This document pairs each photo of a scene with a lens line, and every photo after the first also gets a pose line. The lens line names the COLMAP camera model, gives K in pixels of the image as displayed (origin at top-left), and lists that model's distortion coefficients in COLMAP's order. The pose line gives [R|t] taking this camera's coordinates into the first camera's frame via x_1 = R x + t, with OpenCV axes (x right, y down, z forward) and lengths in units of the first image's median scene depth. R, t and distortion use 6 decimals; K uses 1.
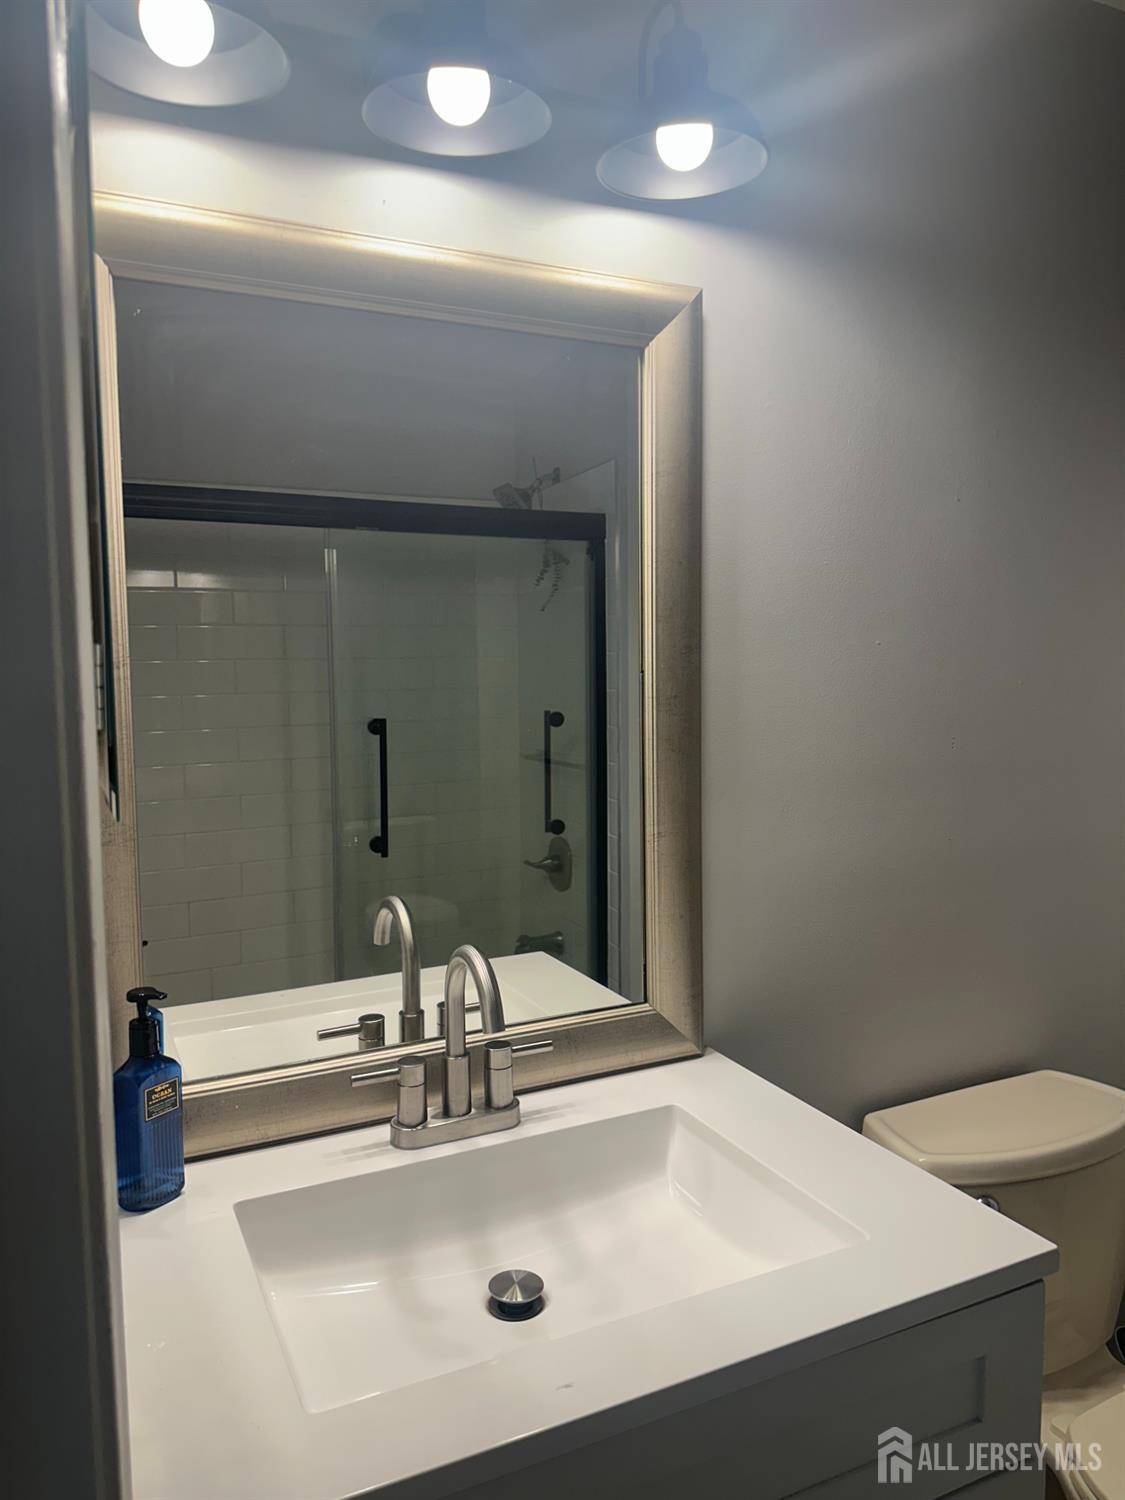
lens RADIAL K [[1059.3, 0, 562.5], [0, 1059.3, 750.0], [0, 0, 1]] dist [0.119281, -0.153017]
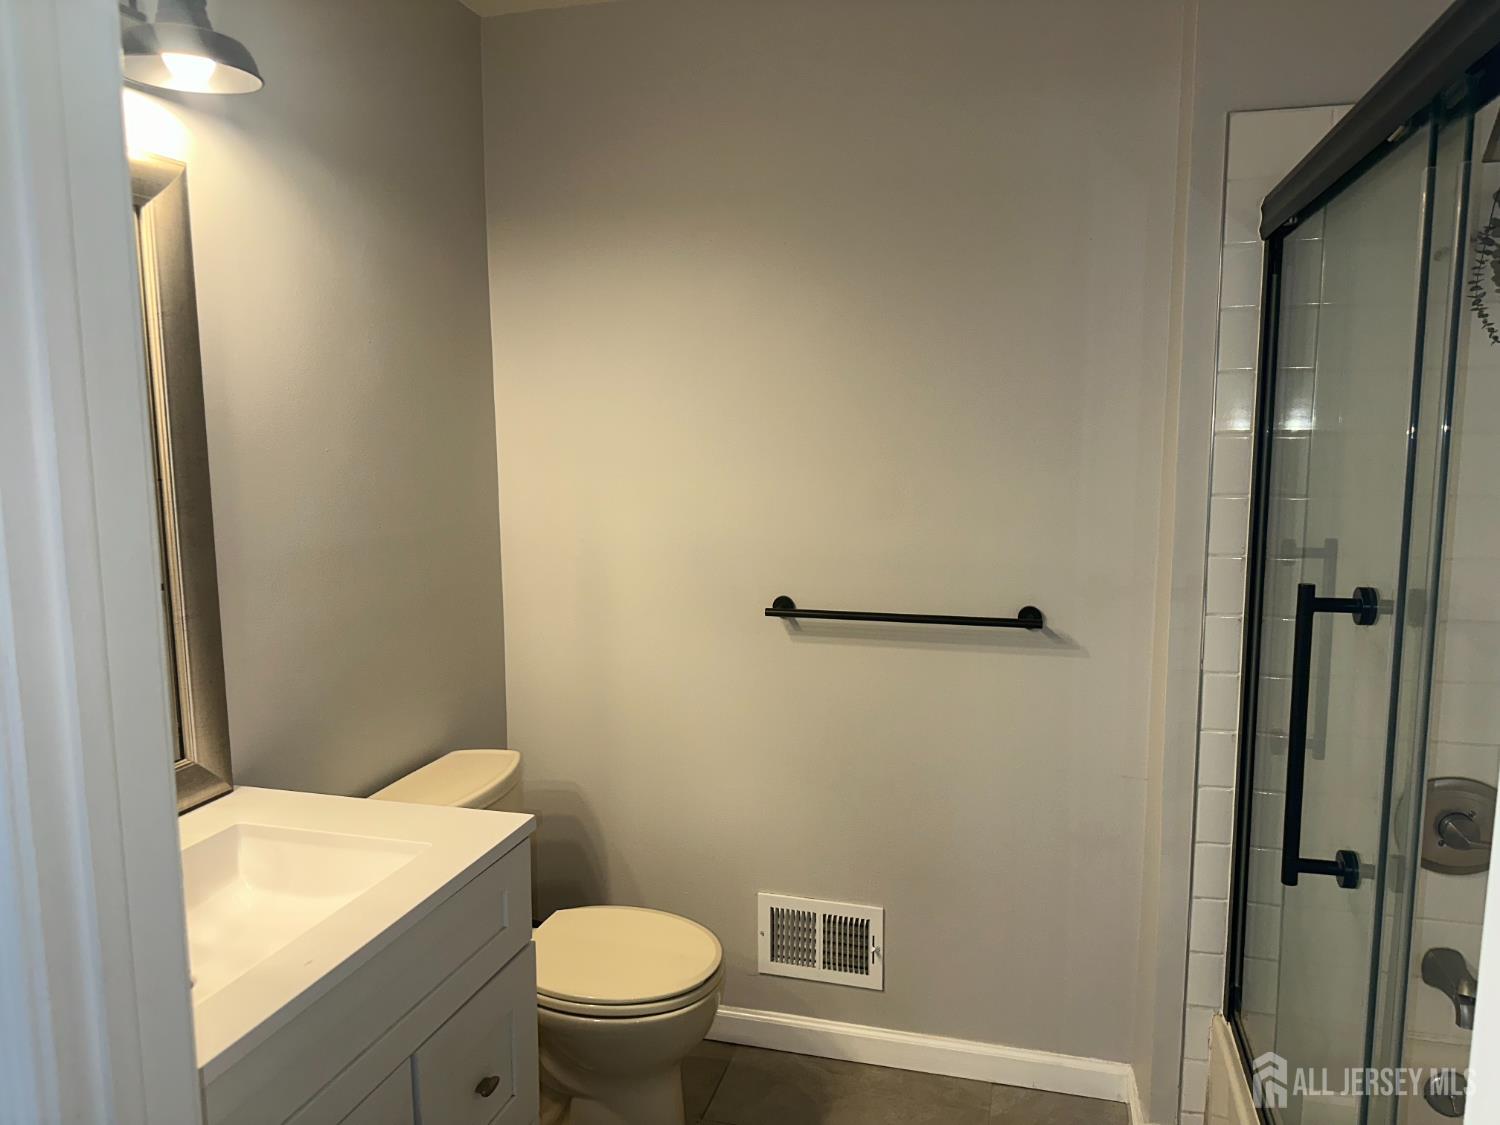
lens RADIAL K [[1059.3, 0, 750.0], [0, 1059.3, 562.5], [0, 0, 1]] dist [0.119281, -0.153017]
pose [[0.661837, -0.089188, 0.744323, -0.402855], [0.060369, 0.996014, 0.065668, -0.023161], [-0.747213, 0.001472, 0.664583, -0.288360]]
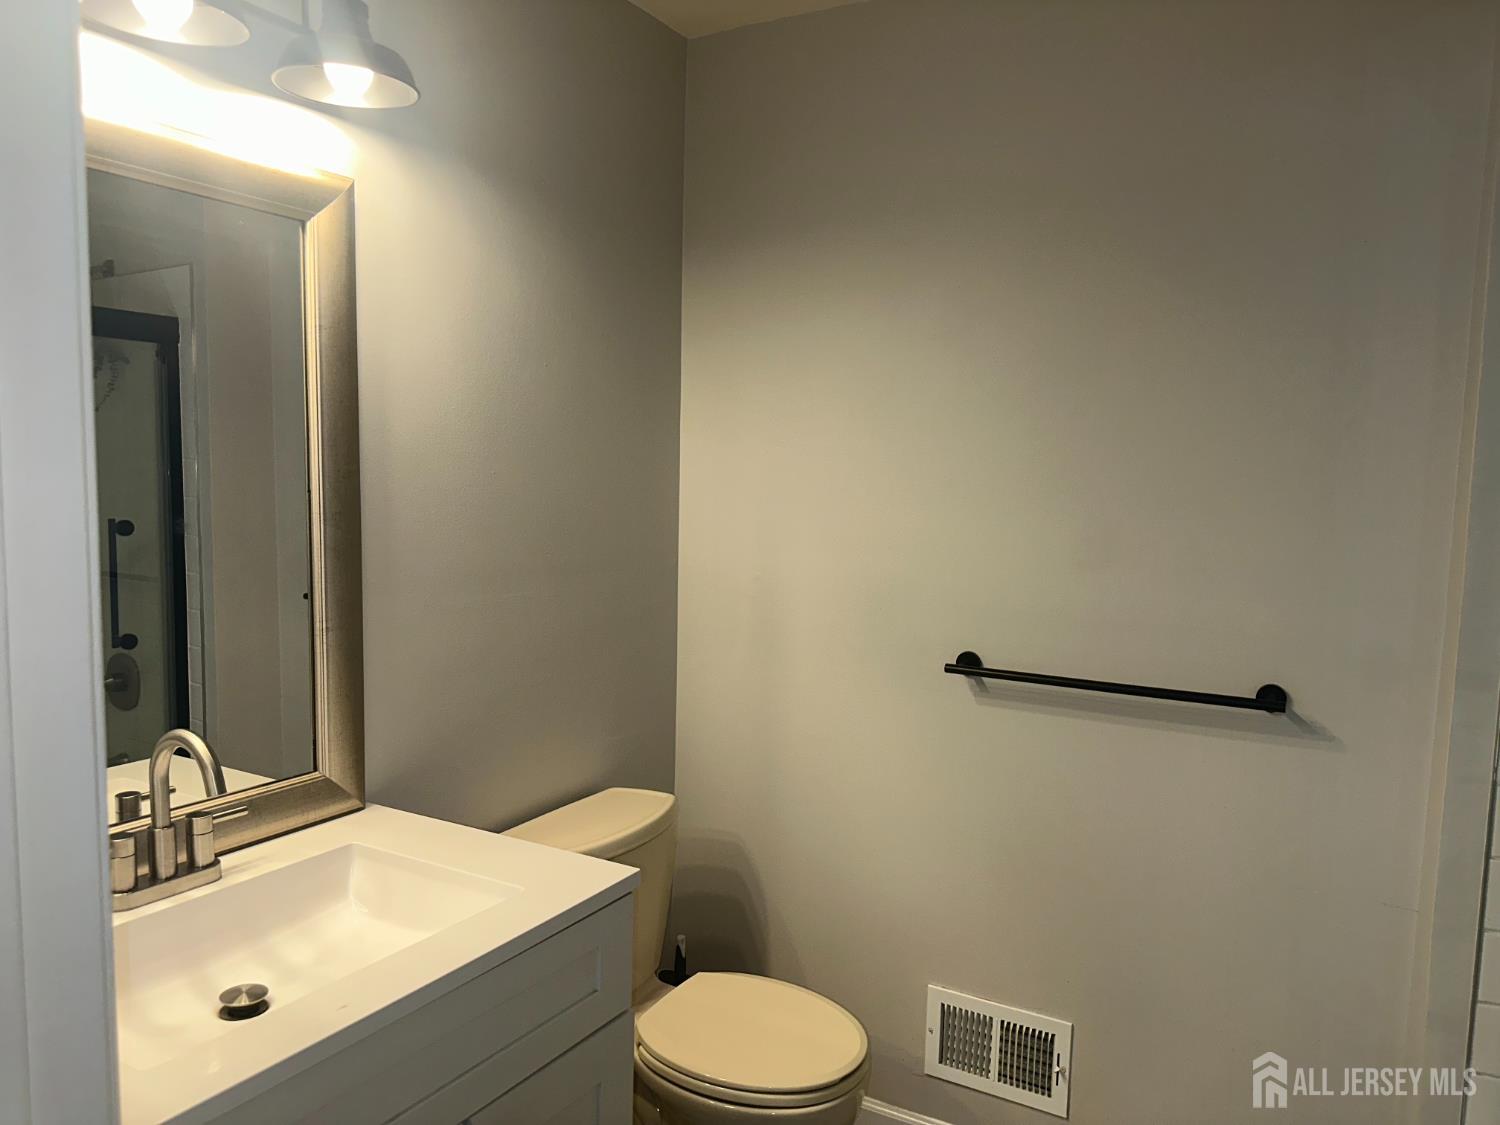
lens RADIAL K [[1065.9, 0, 755.5], [0, 1065.9, 573.0], [0, 0, 1]] dist [-0.005225, -0.002500]
pose [[0.827821, -0.024647, 0.560451, -0.183828], [0.015517, 0.999658, 0.021042, -0.000224], [-0.560778, -0.008722, 0.827920, -0.264369]]
